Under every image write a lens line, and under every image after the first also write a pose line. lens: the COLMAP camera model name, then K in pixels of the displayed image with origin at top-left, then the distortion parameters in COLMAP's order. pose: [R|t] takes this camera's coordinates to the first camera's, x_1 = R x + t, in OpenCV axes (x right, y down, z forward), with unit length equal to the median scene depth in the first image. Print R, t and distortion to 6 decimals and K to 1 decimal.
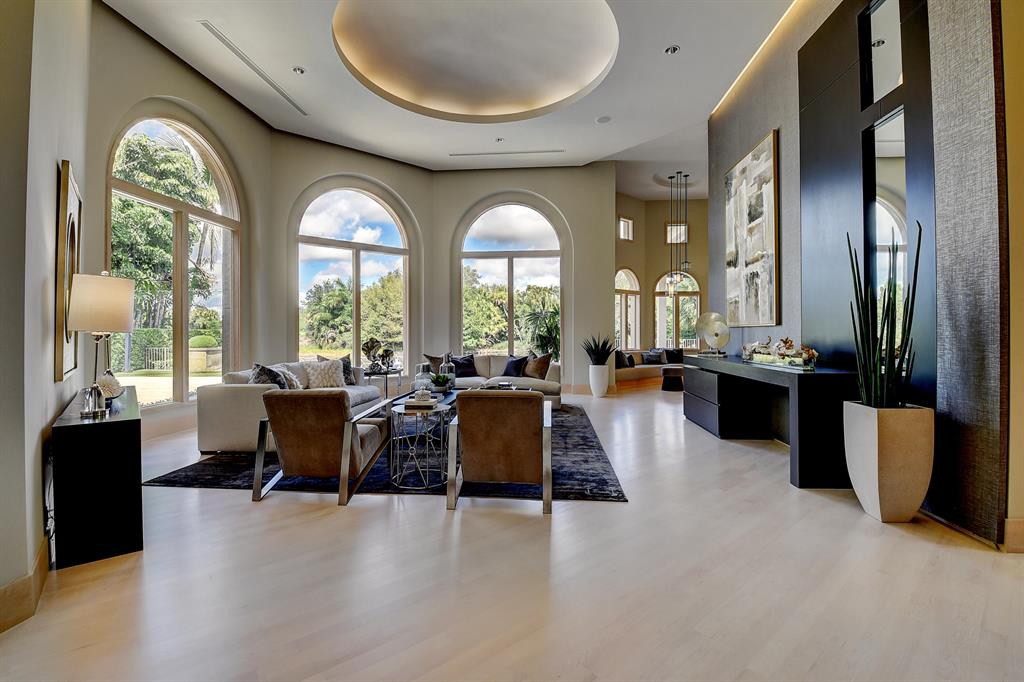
lens RADIAL K [[450.6, 0, 520.6], [0, 450.6, 337.0], [0, 0, 1]] dist [-0.022890, -0.002048]
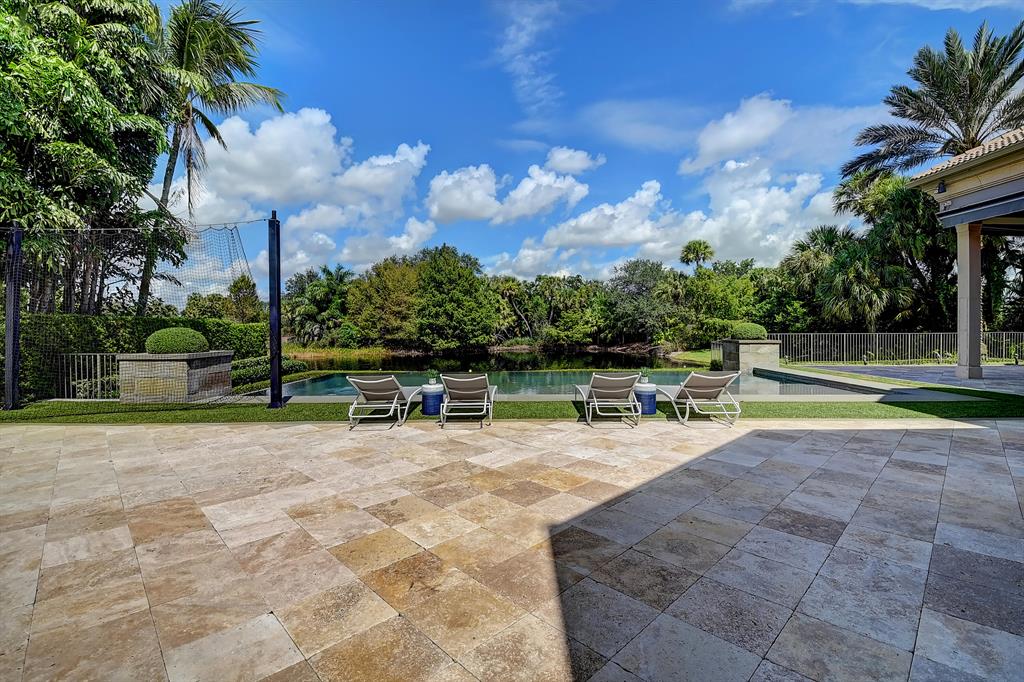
lens RADIAL K [[450.6, 0, 517.6], [0, 450.6, 334.9], [0, 0, 1]] dist [-0.022890, -0.002048]
pose [[0.998201, -0.006242, 0.059630, -0.091172], [0.006068, 0.999977, 0.003099, 0.001703], [-0.059648, -0.002732, 0.998216, 0.120562]]
